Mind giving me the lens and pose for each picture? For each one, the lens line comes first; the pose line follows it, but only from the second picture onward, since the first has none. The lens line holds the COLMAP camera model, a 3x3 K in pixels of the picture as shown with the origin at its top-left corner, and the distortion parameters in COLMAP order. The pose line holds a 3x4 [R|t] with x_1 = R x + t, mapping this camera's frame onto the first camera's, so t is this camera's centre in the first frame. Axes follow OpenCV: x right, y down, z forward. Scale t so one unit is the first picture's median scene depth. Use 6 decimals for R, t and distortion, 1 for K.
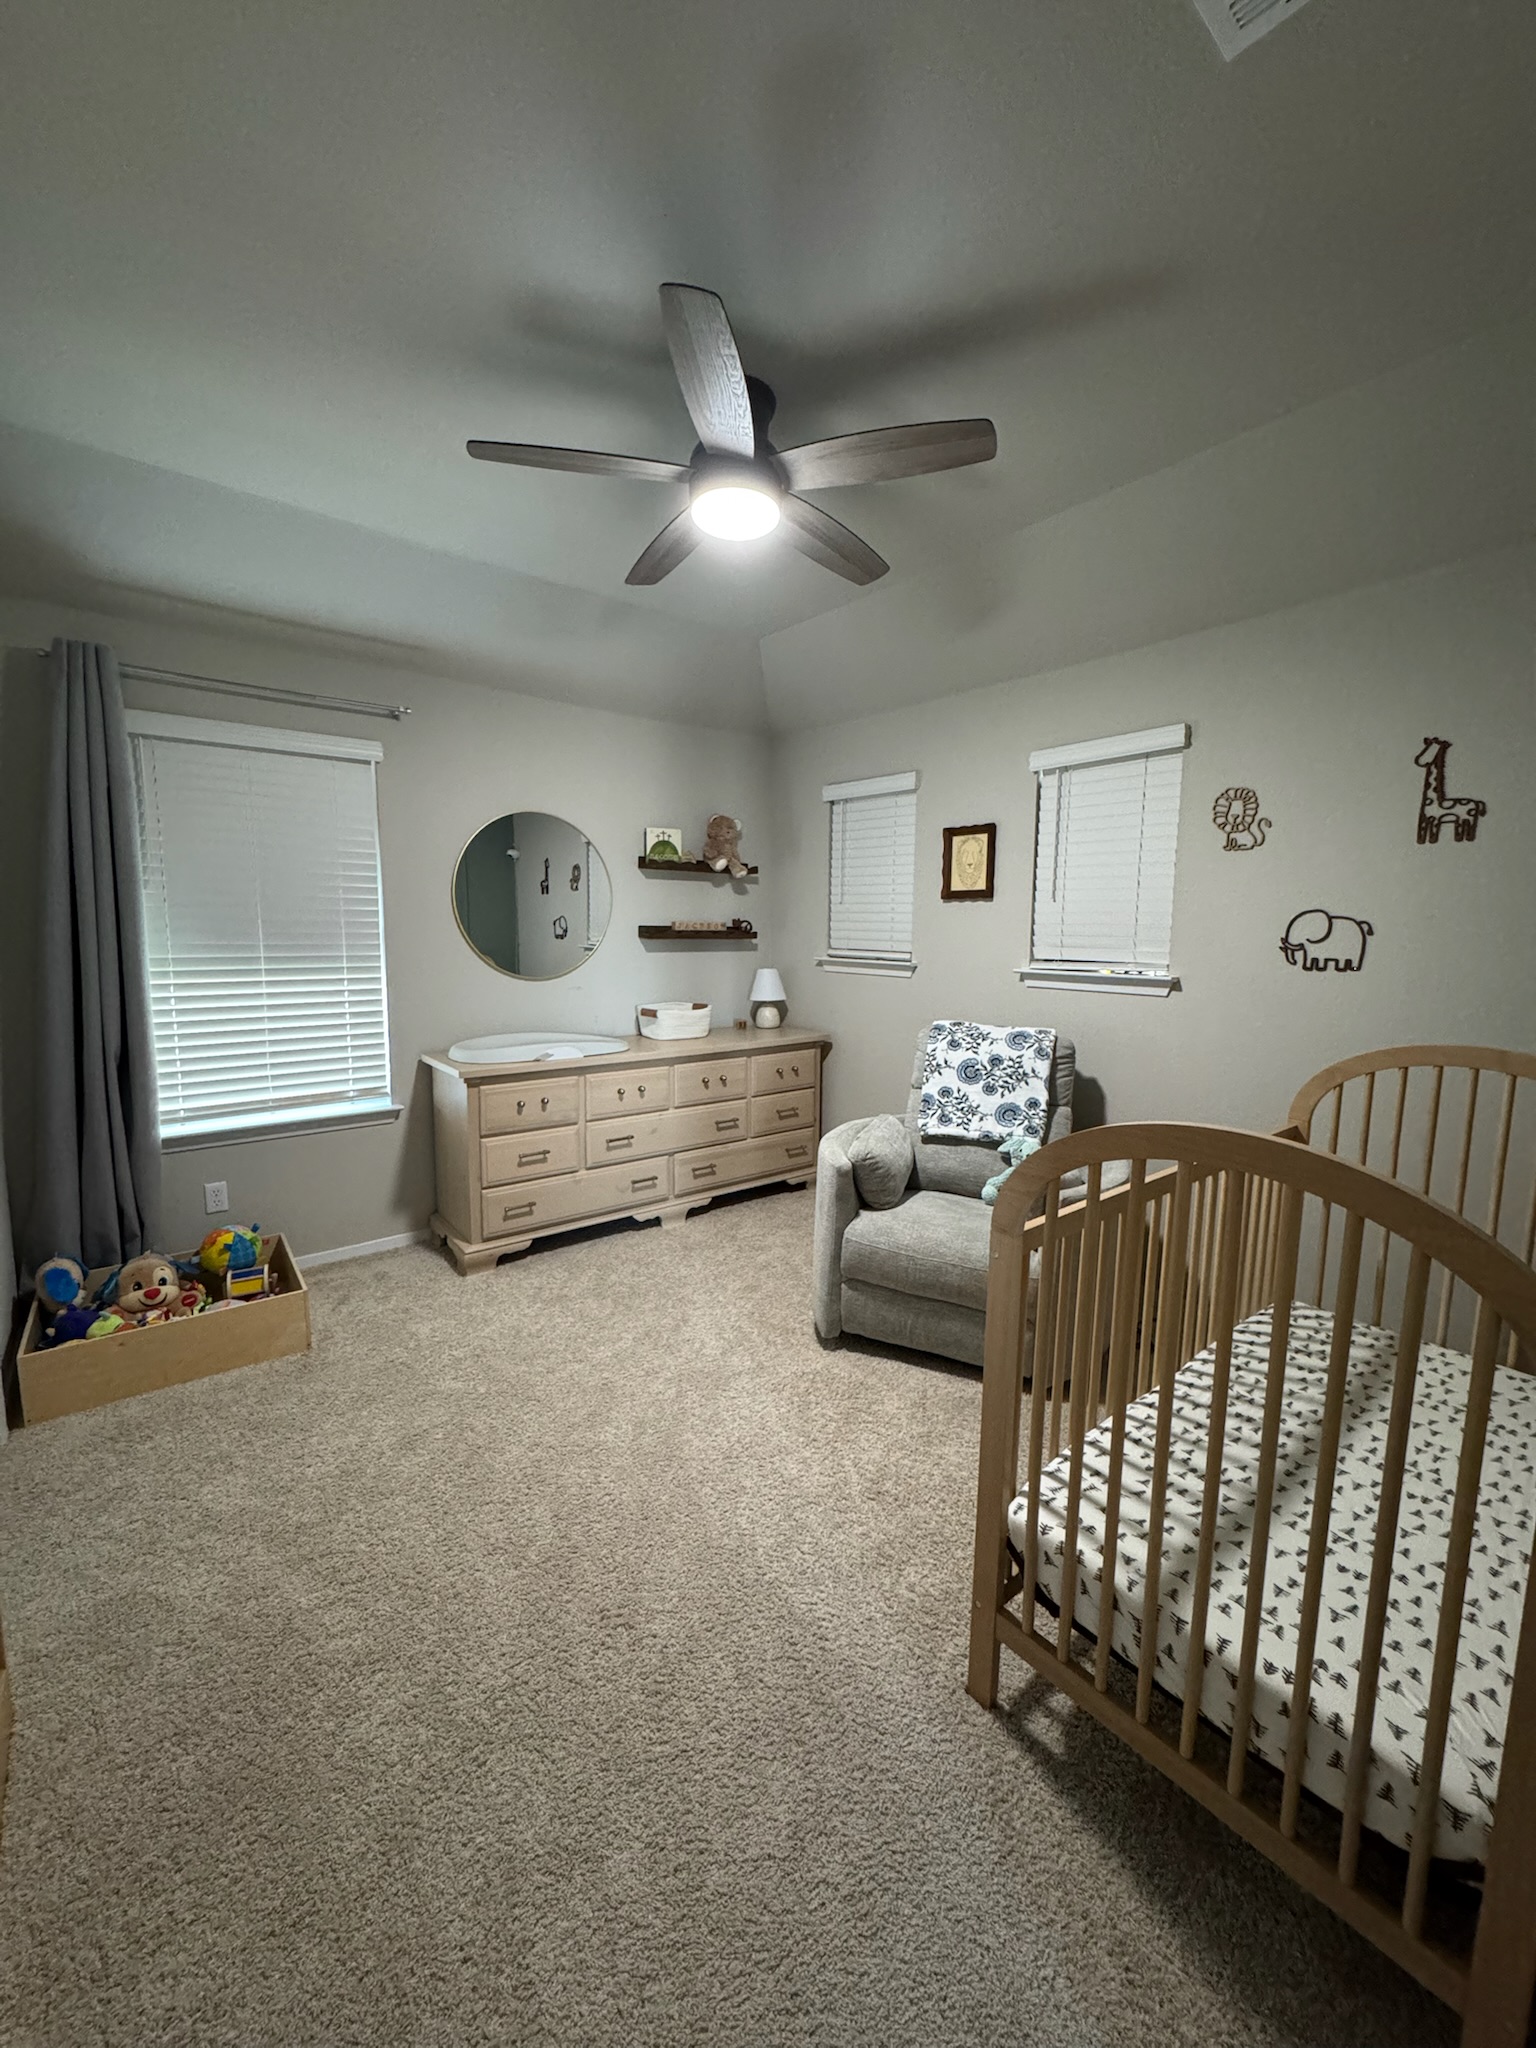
lens RADIAL K [[813.9, 0, 772.8], [0, 813.9, 1021.6], [0, 0, 1]] dist [0.001122, 0.000005]
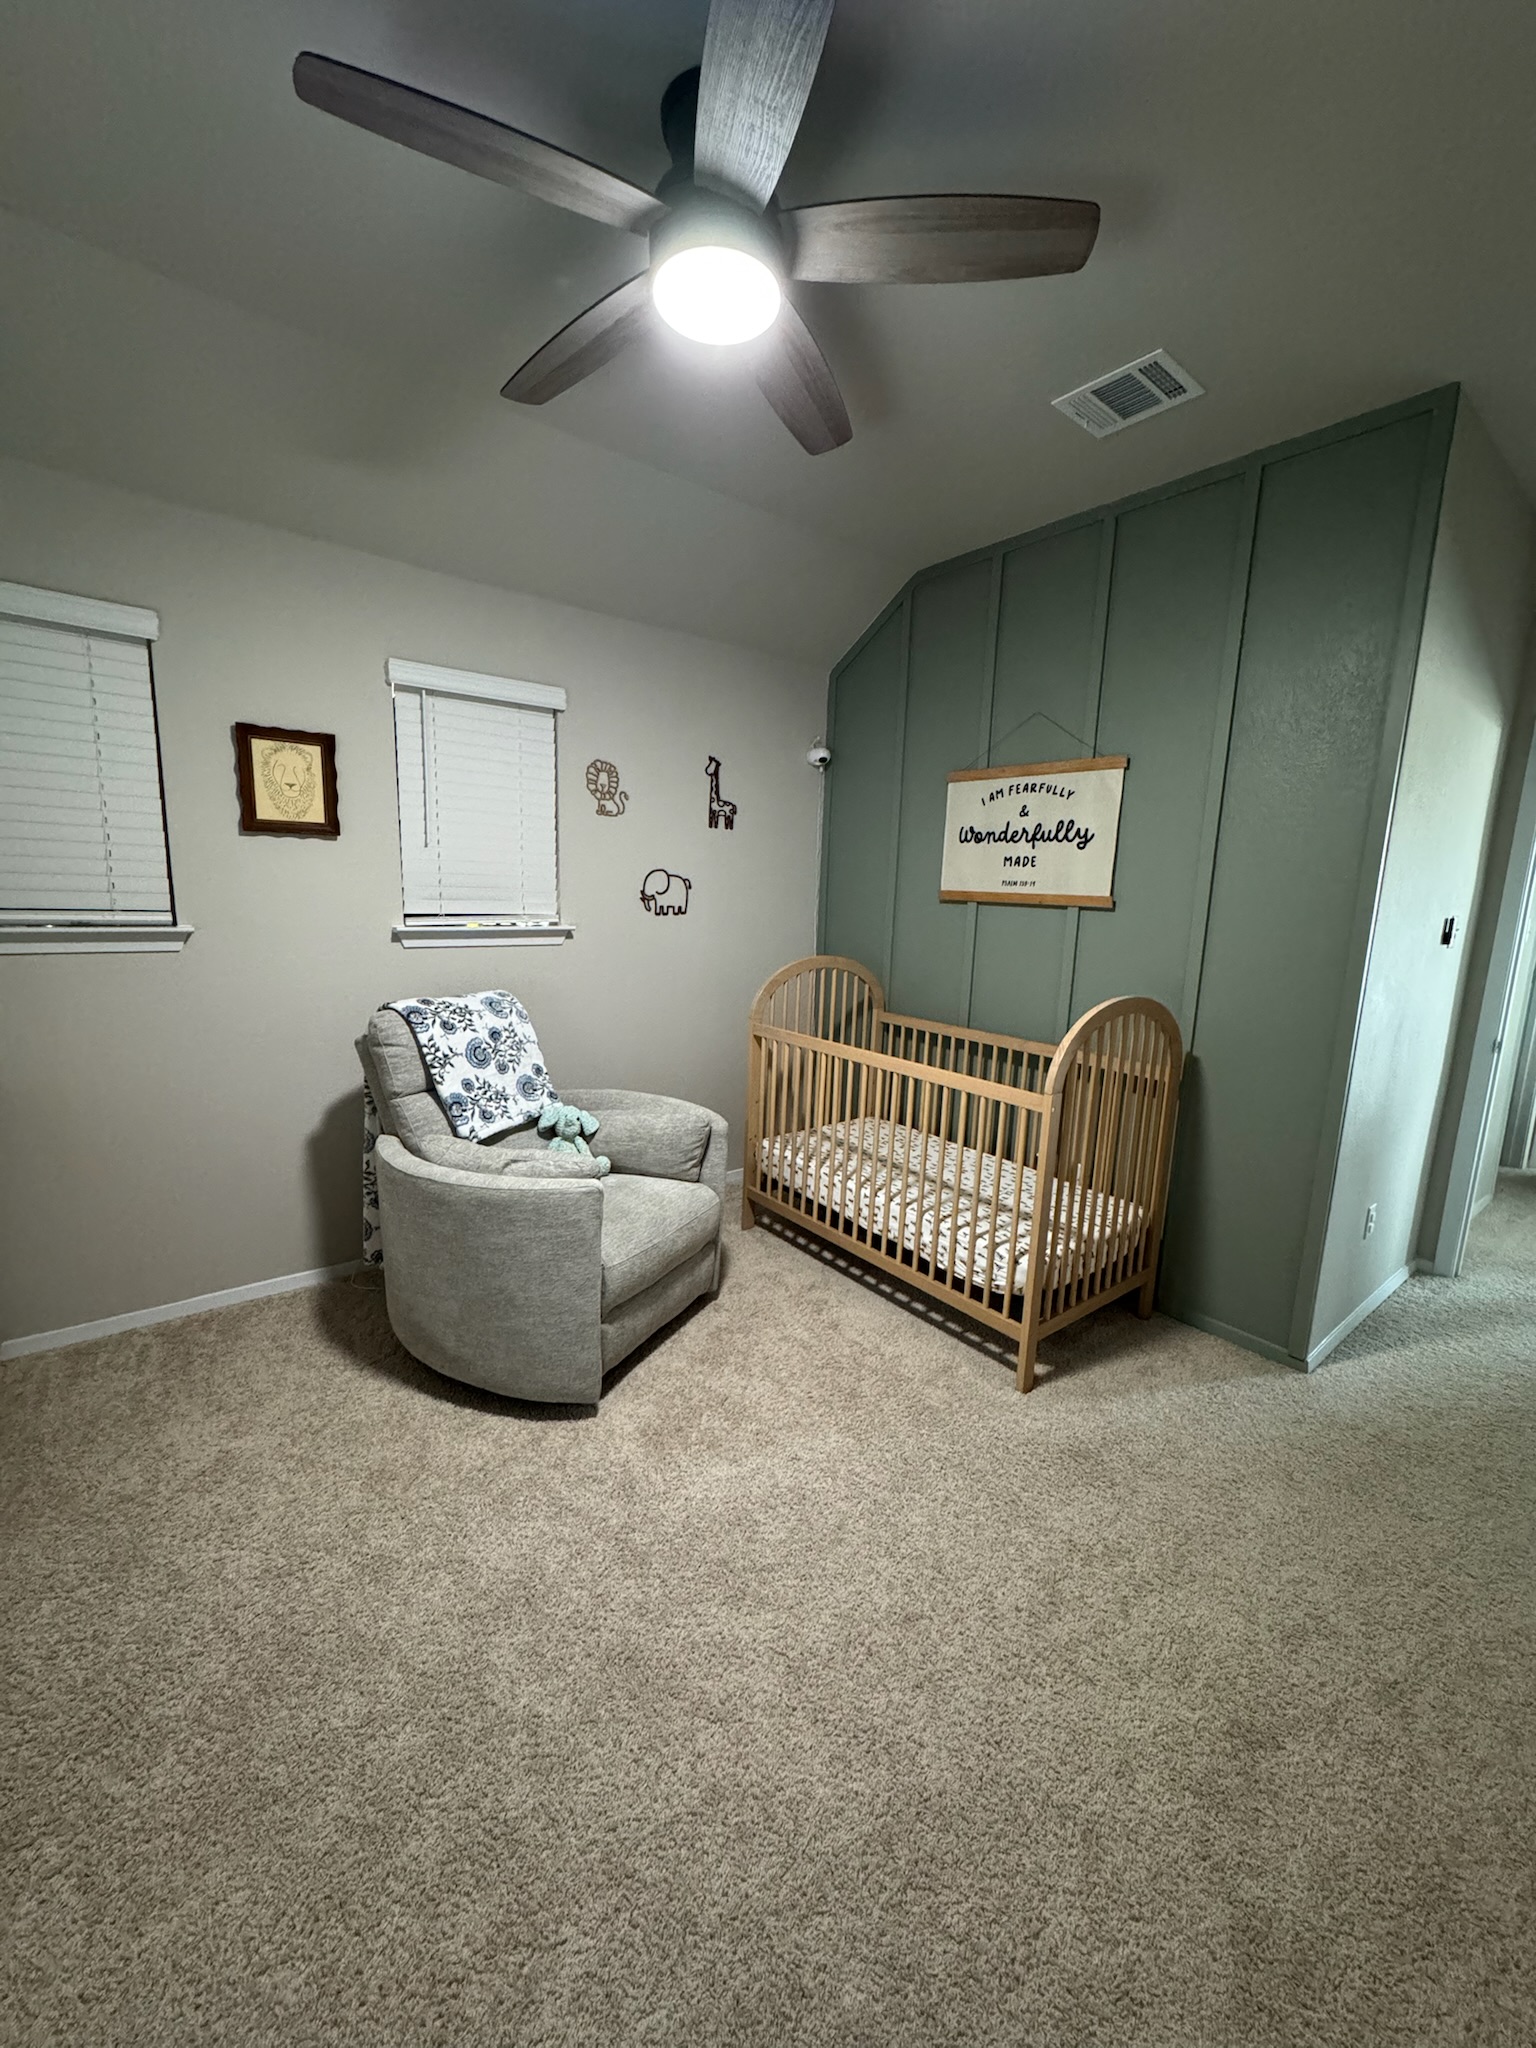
lens RADIAL K [[813.9, 0, 772.8], [0, 813.9, 1021.6], [0, 0, 1]] dist [0.001122, 0.000005]
pose [[0.013279, -0.176273, 0.984252, -0.636753], [0.083240, 0.981117, 0.174589, -0.102658], [-0.996441, 0.079611, 0.027701, 0.746548]]
